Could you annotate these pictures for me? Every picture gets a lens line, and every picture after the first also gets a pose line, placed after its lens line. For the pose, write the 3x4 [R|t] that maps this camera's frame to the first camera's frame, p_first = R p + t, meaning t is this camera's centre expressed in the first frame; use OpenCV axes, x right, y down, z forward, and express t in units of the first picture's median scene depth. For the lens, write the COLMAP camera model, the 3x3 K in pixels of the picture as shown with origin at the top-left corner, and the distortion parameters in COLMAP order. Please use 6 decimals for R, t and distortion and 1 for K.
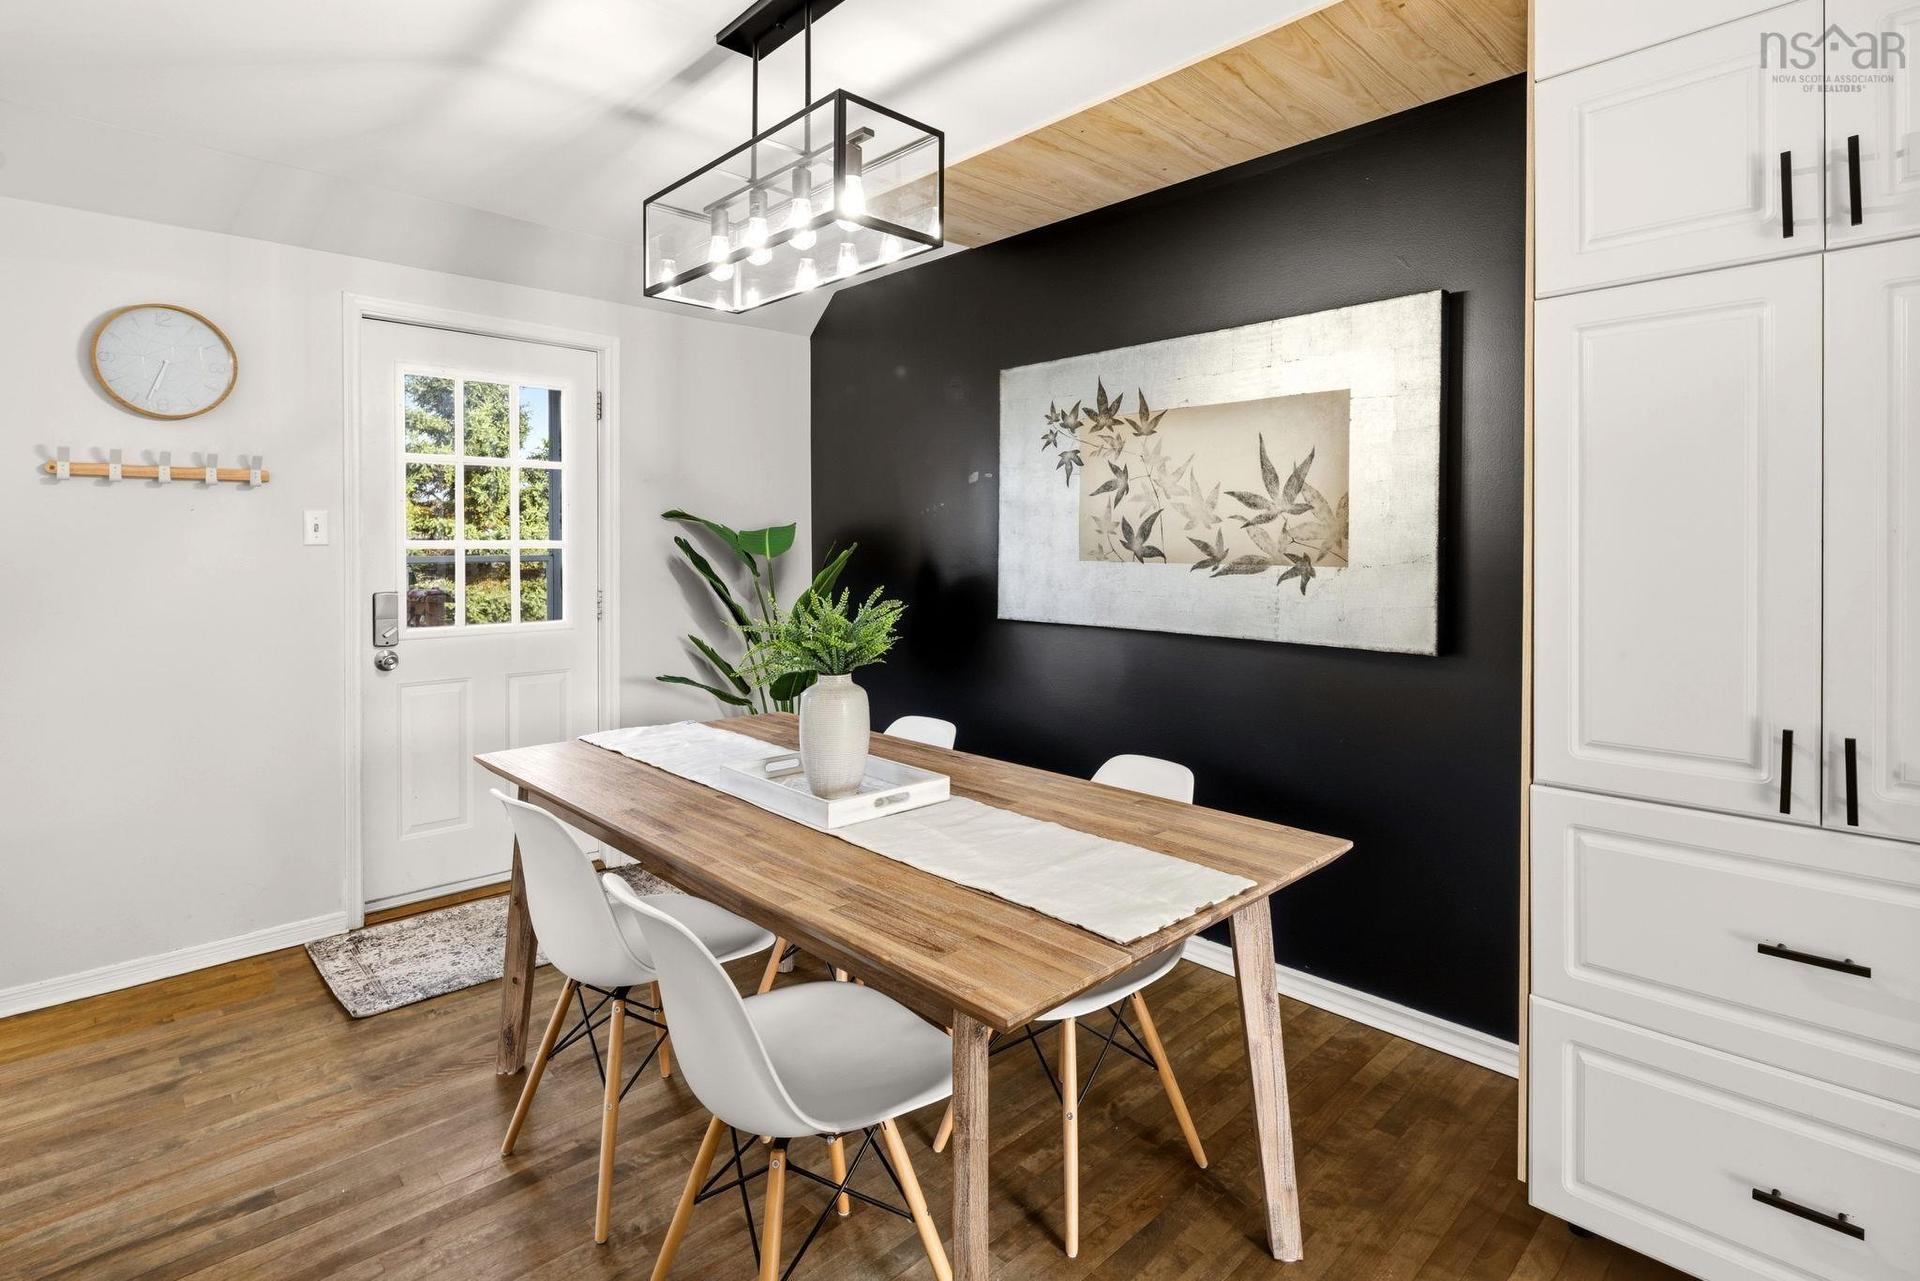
lens RADIAL K [[949.3, 0, 960.7], [0, 949.3, 554.1], [0, 0, 1]] dist [-0.002197, -0.000277]
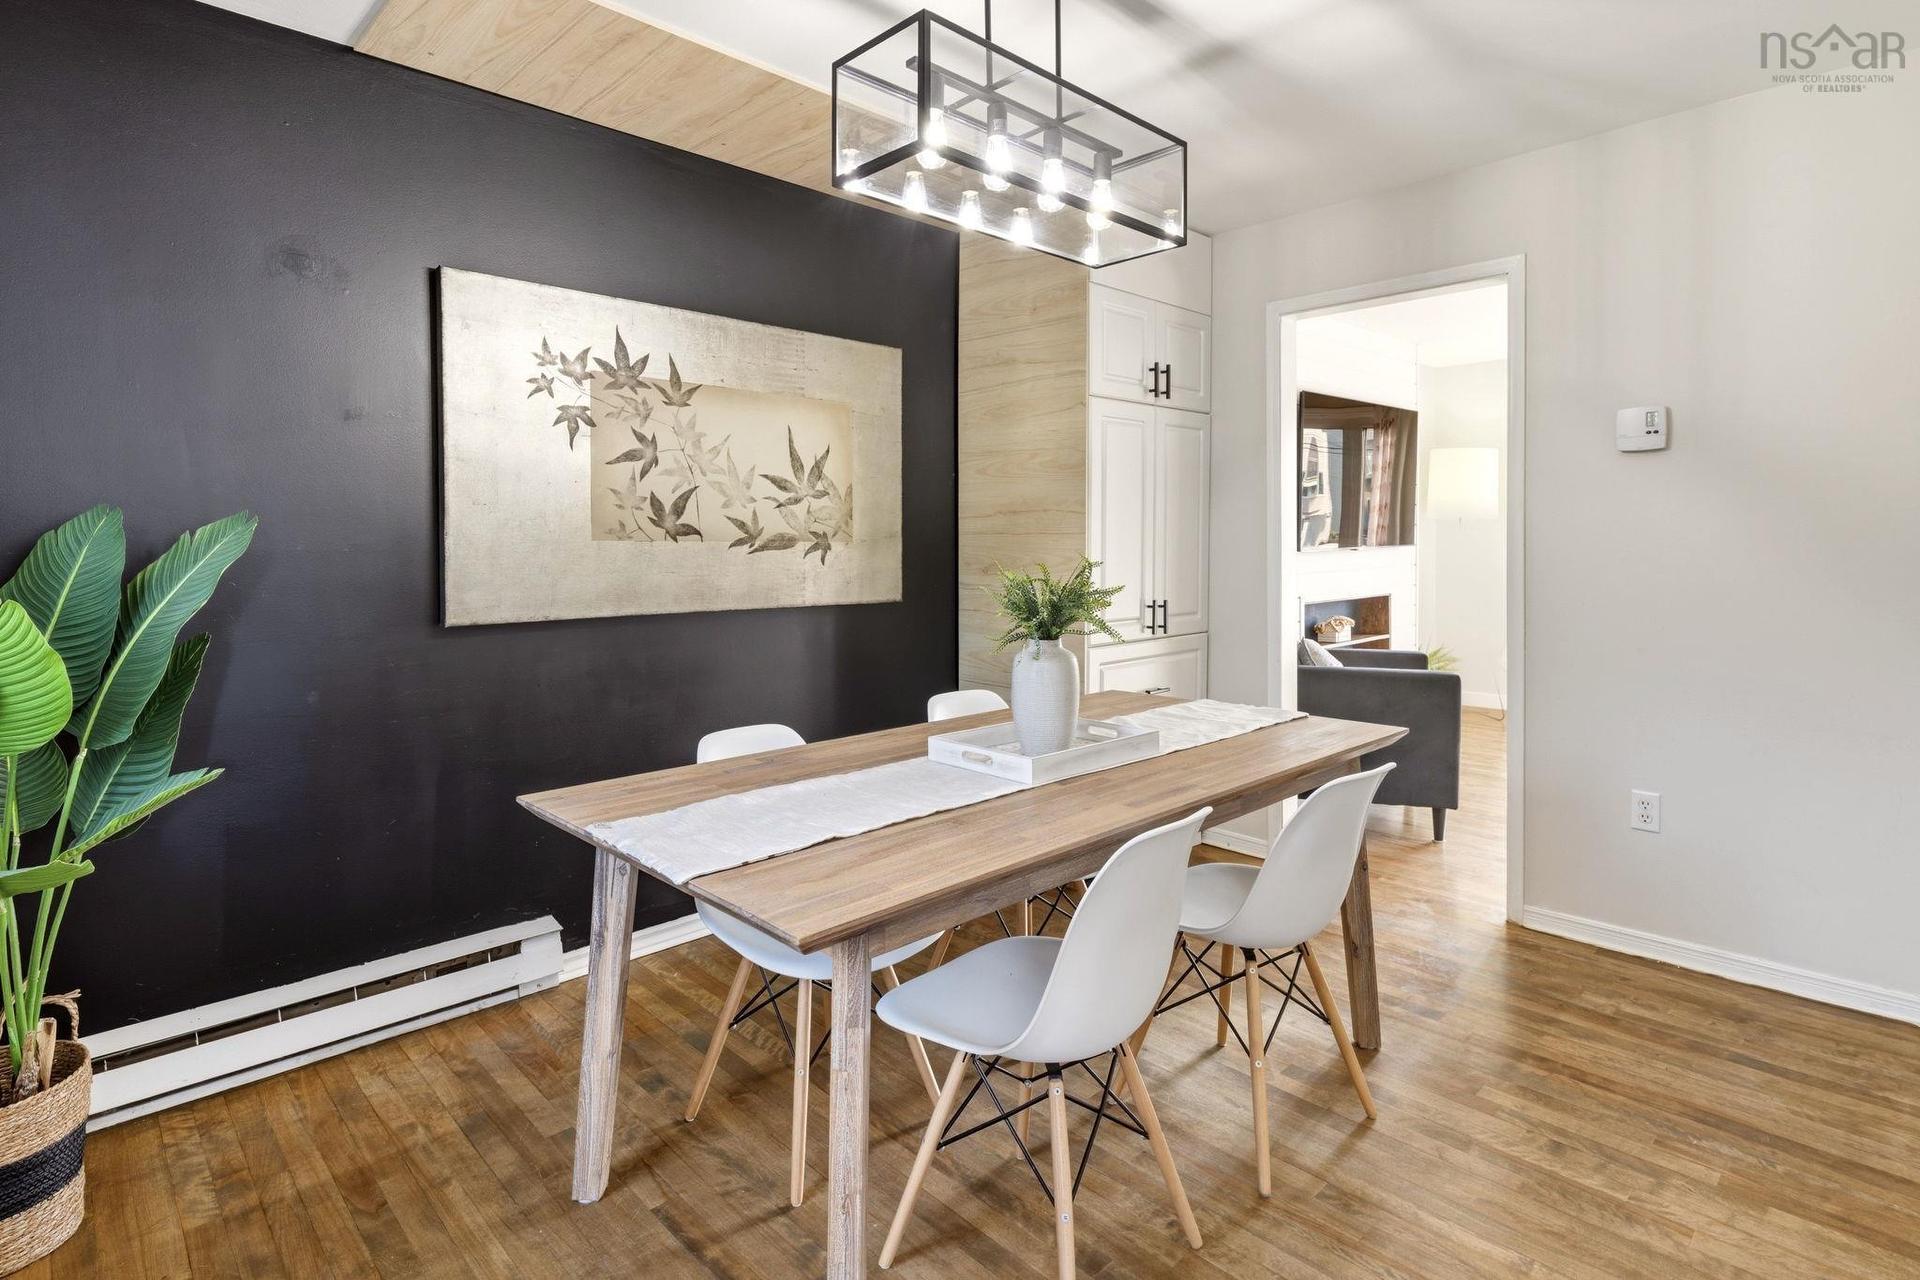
lens RADIAL K [[982.5, 0, 950.7], [0, 982.5, 576.6], [0, 0, 1]] dist [0.000314, 0.000193]
pose [[0.006115, -0.042414, 0.999081, -0.808594], [0.007022, 0.999077, 0.042371, 0.004620], [-0.999957, 0.006757, 0.006407, 0.744802]]
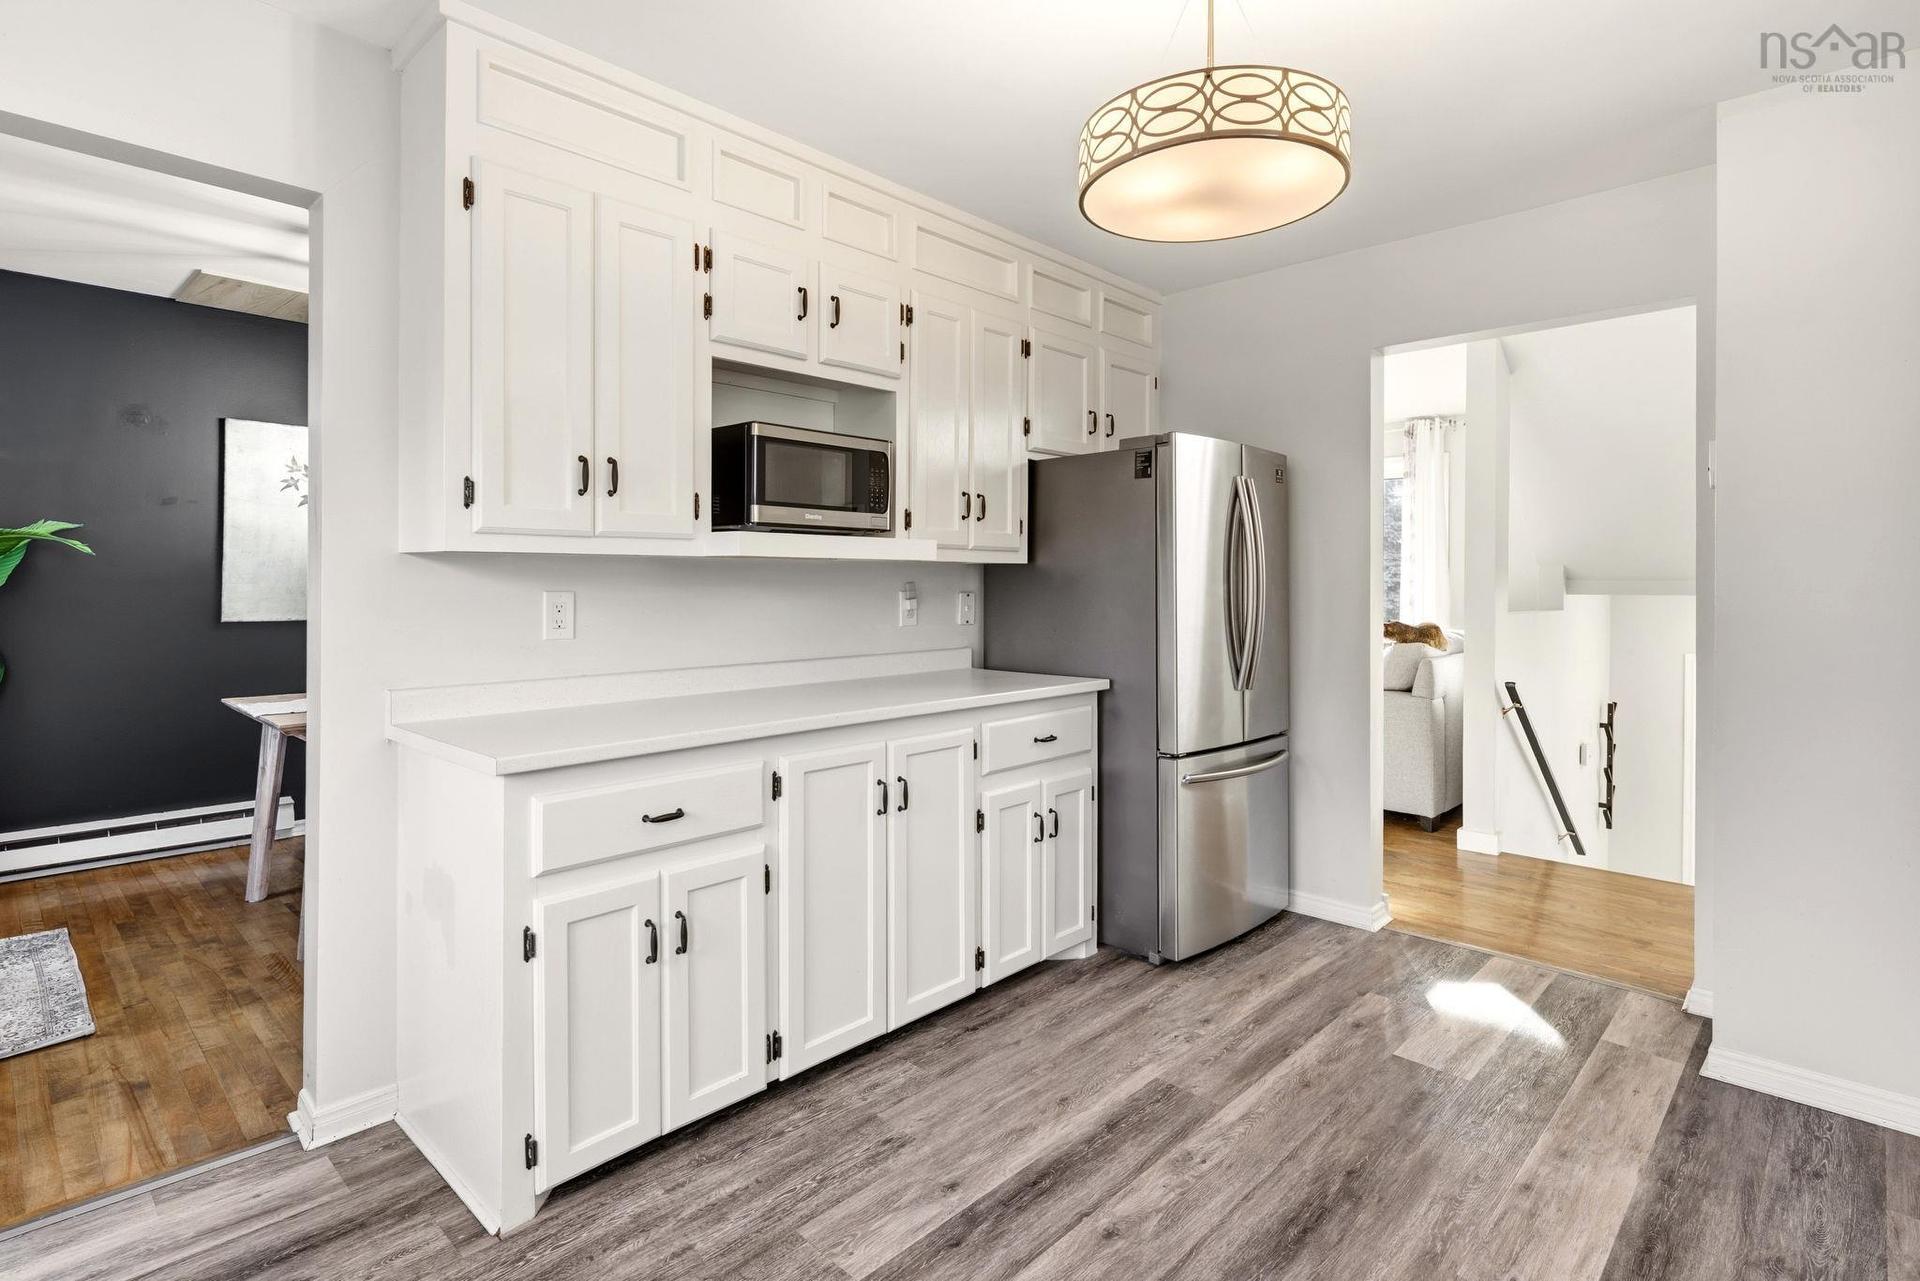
lens RADIAL K [[948.5, 0, 961.4], [0, 948.5, 591.8], [0, 0, 1]] dist [-0.002130, -0.000404]
pose [[-0.041524, -0.009608, 0.999091, -1.442400], [0.000762, 0.999953, 0.009648, 0.021647], [-0.999137, 0.001162, -0.041515, 0.126818]]
